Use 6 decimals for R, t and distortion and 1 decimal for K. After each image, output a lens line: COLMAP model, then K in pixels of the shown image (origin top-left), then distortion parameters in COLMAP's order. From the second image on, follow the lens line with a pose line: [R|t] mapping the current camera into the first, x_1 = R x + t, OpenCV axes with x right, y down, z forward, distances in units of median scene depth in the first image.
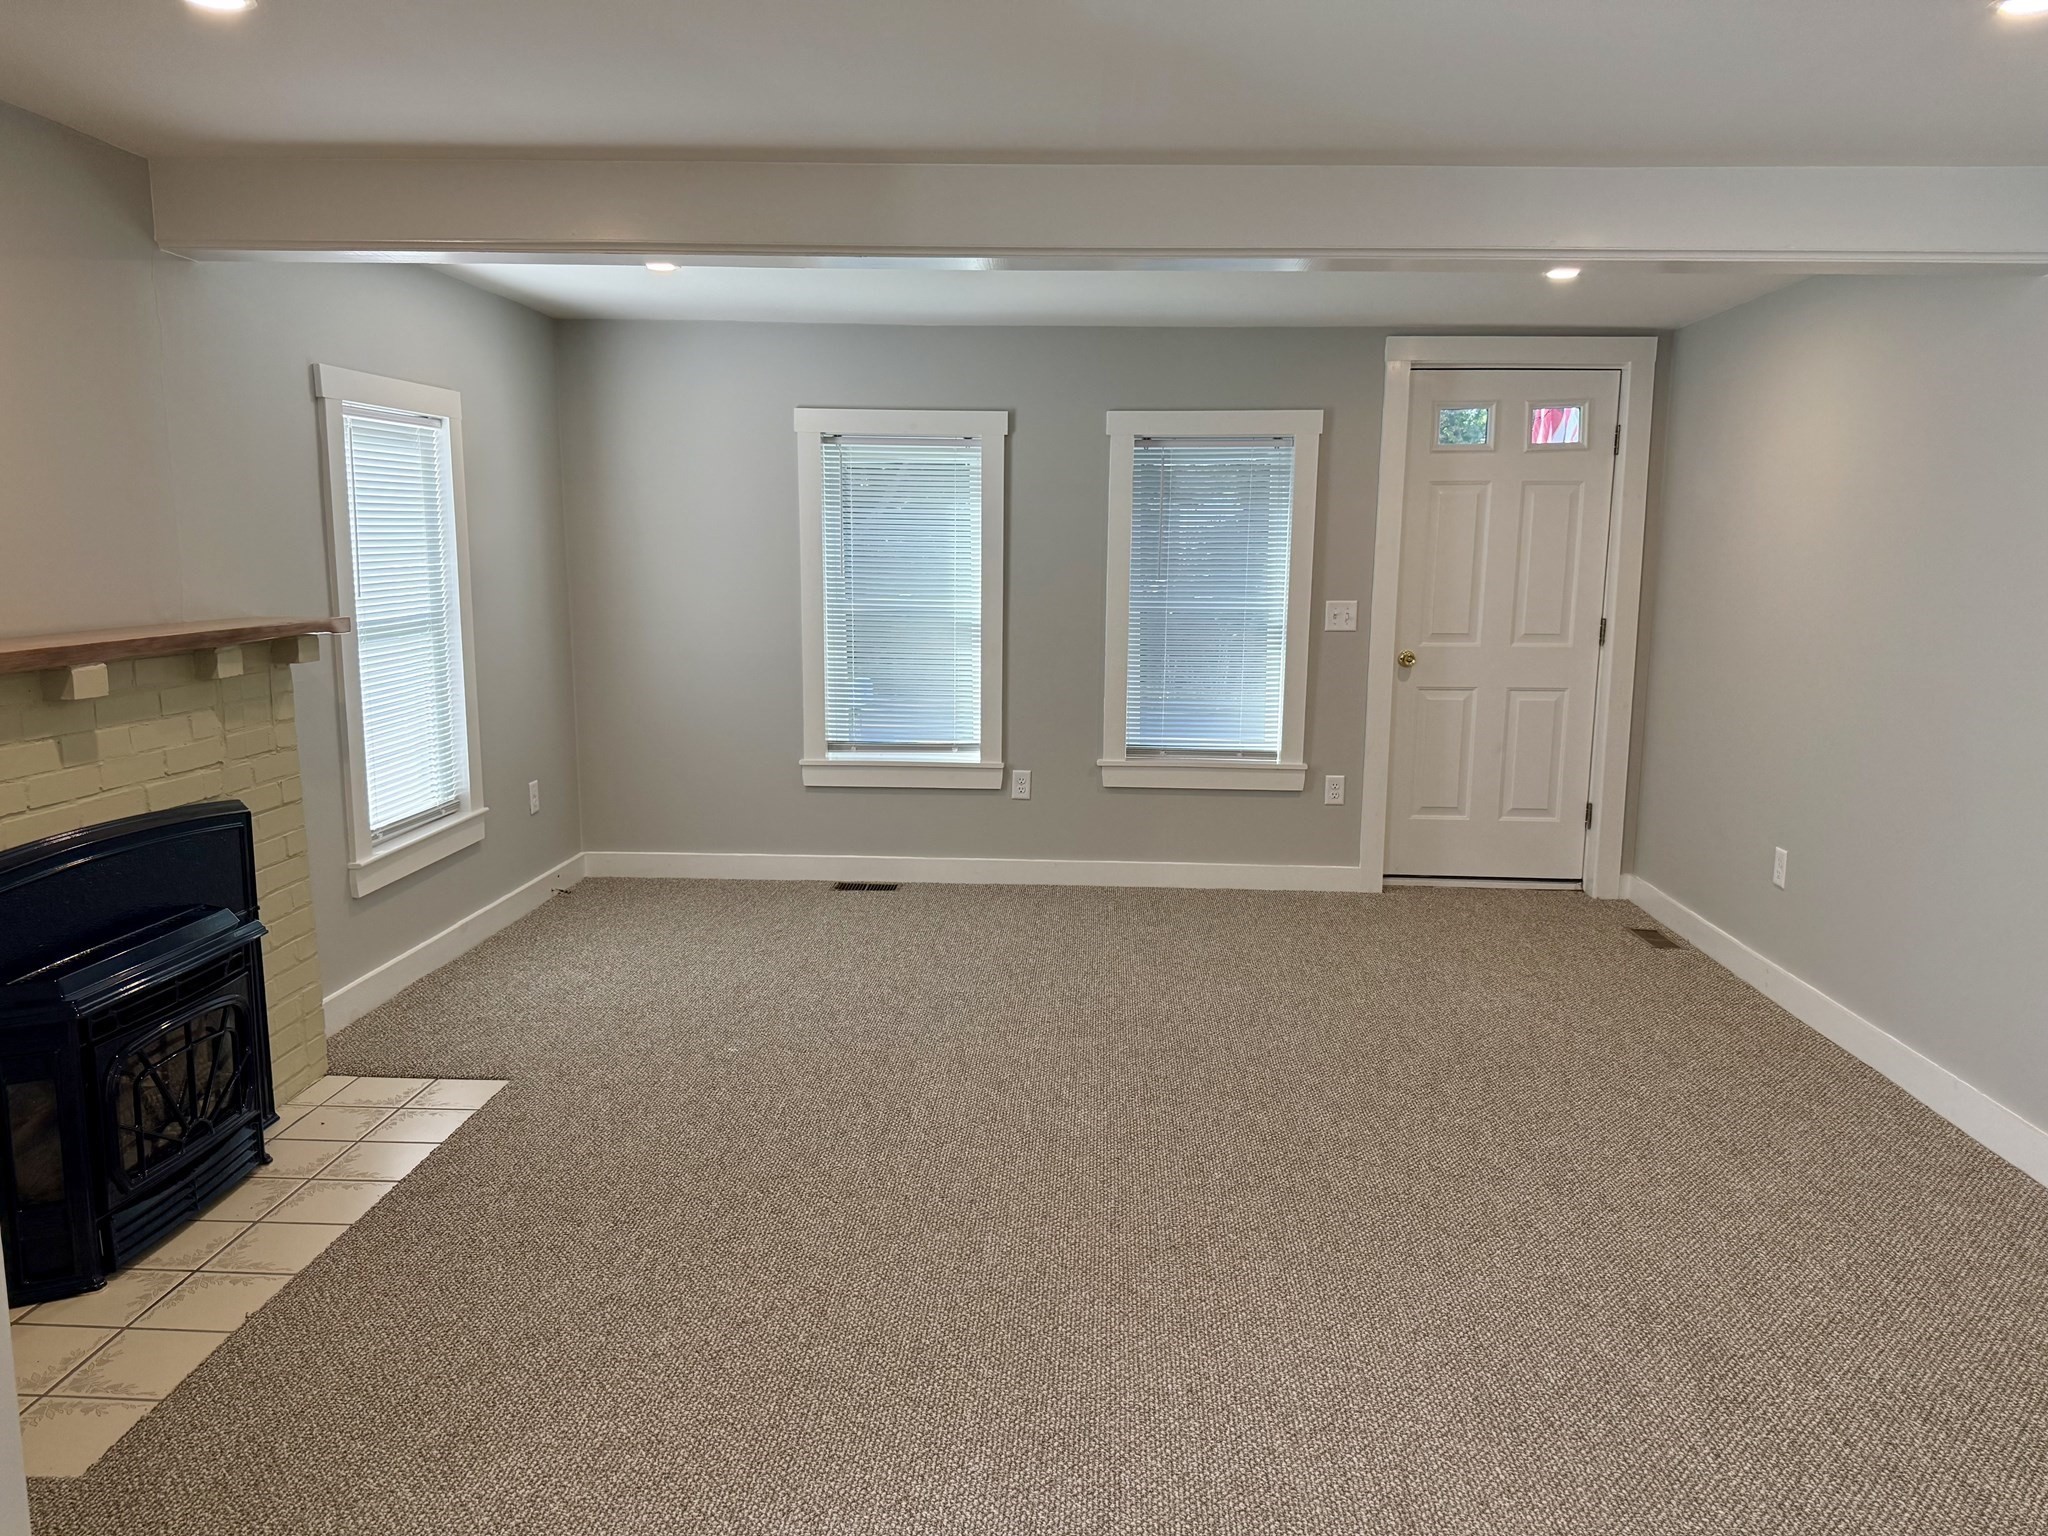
lens RADIAL K [[1437.2, 0, 1023.9], [0, 1437.2, 764.5], [0, 0, 1]] dist [0.077621, -0.103938]
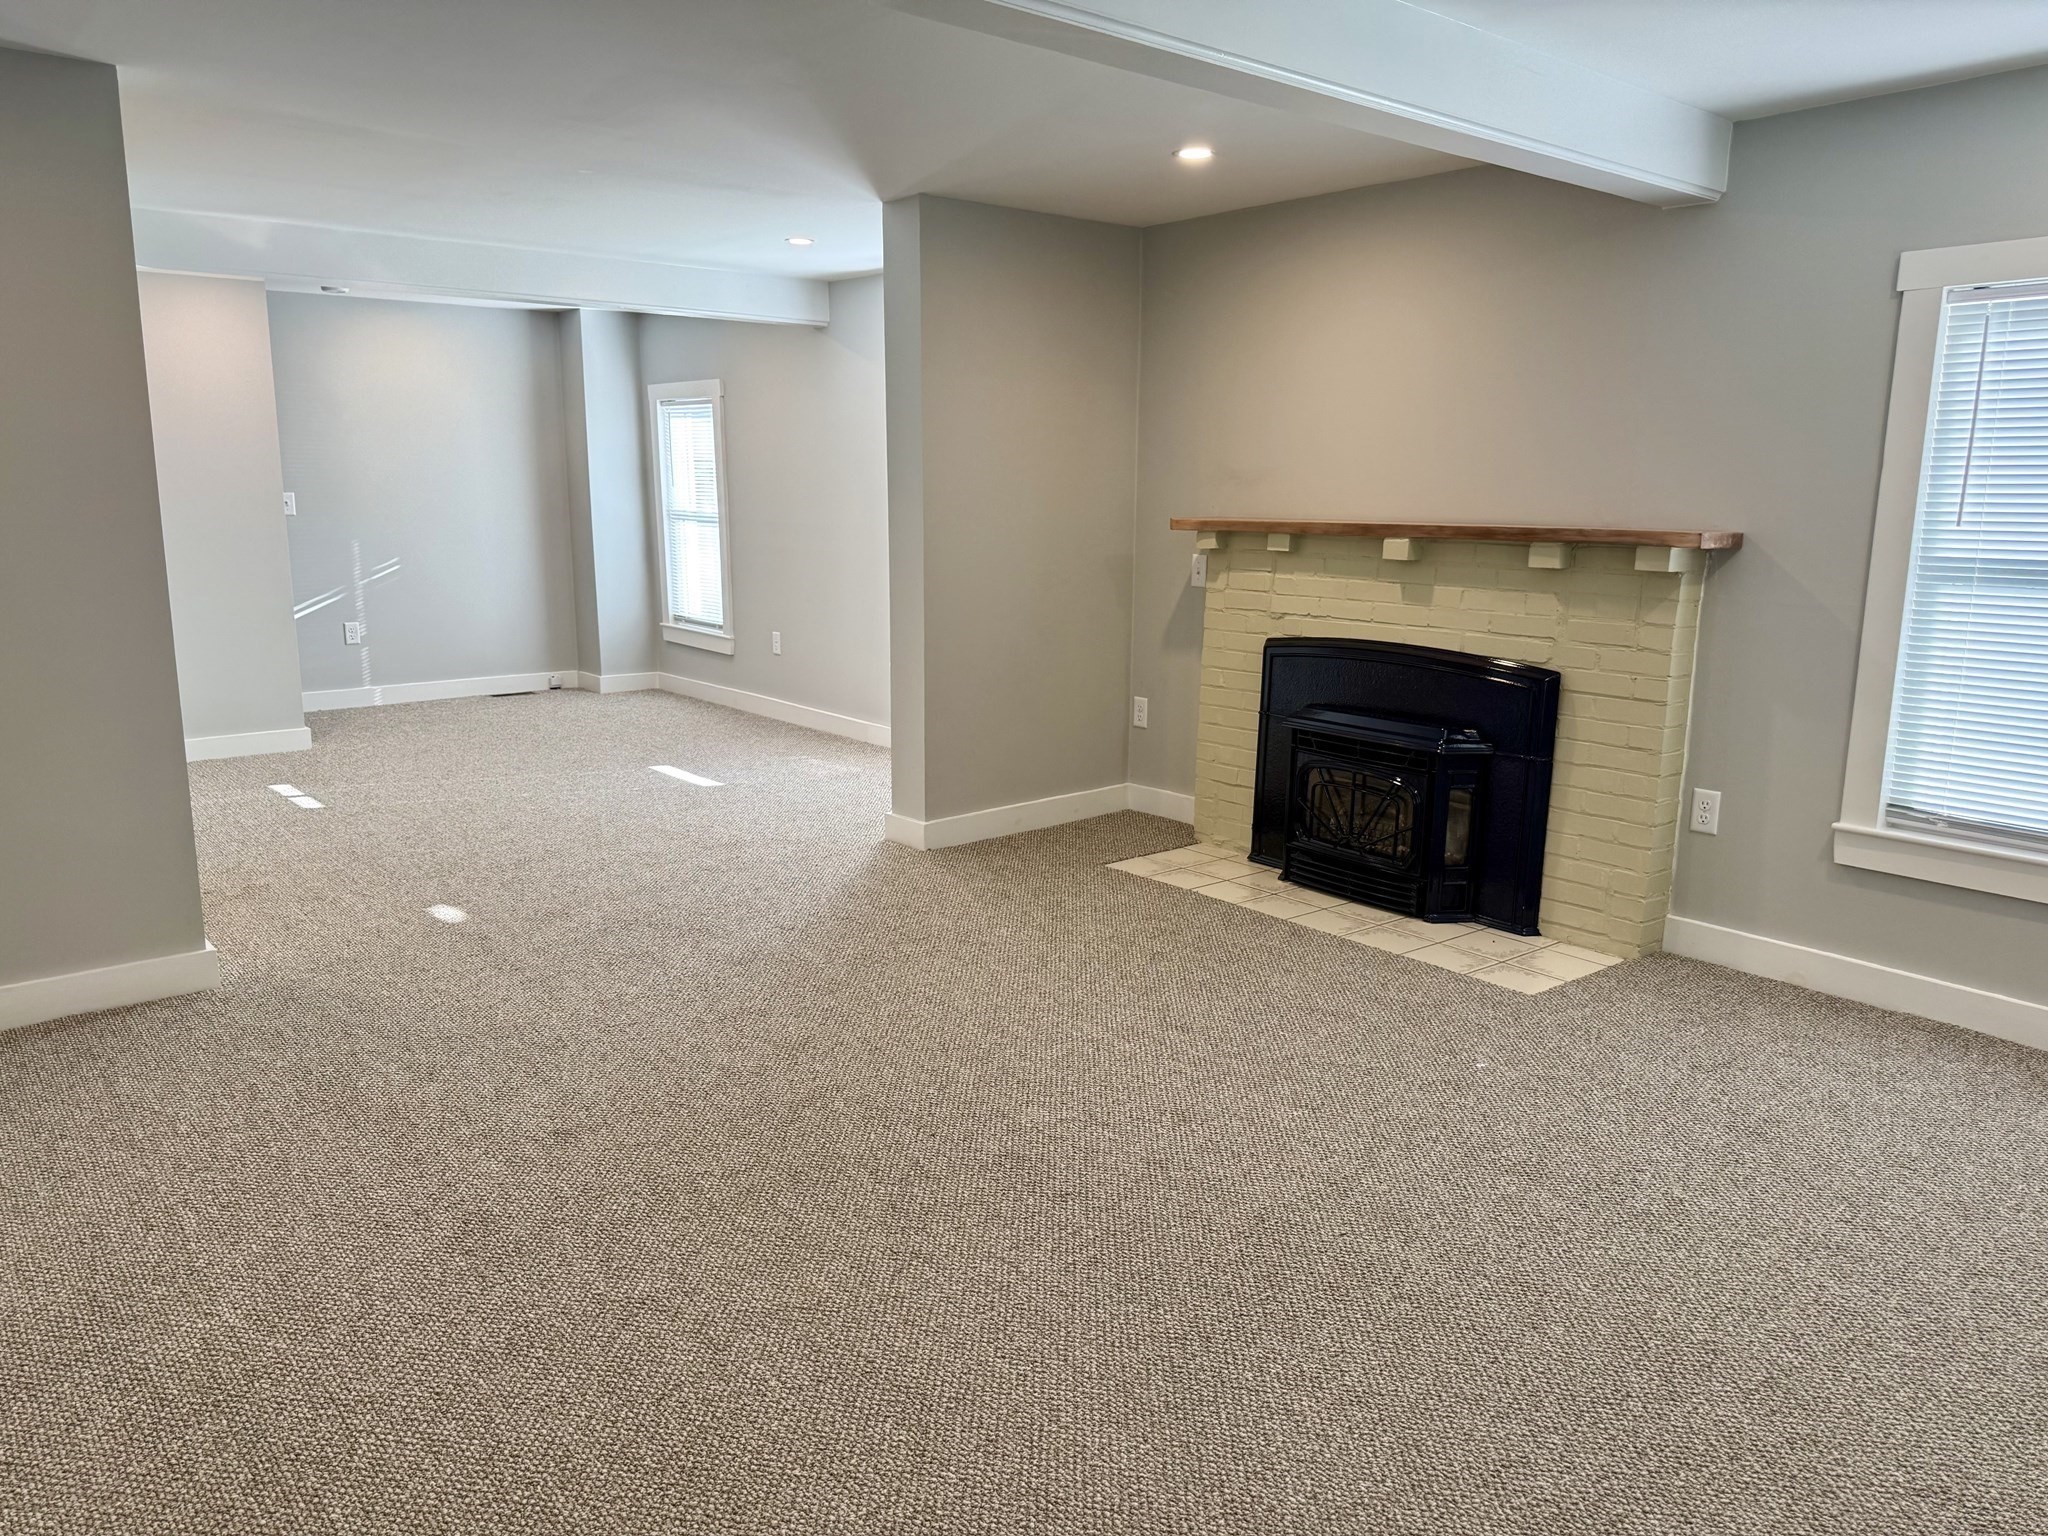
lens RADIAL K [[1437.2, 0, 1023.9], [0, 1437.2, 764.5], [0, 0, 1]] dist [0.077621, -0.103938]
pose [[-0.735488, 0.112028, -0.668212, 0.607226], [-0.121796, 0.948309, 0.293045, -0.203170], [0.666501, 0.296917, -0.683825, 1.550614]]
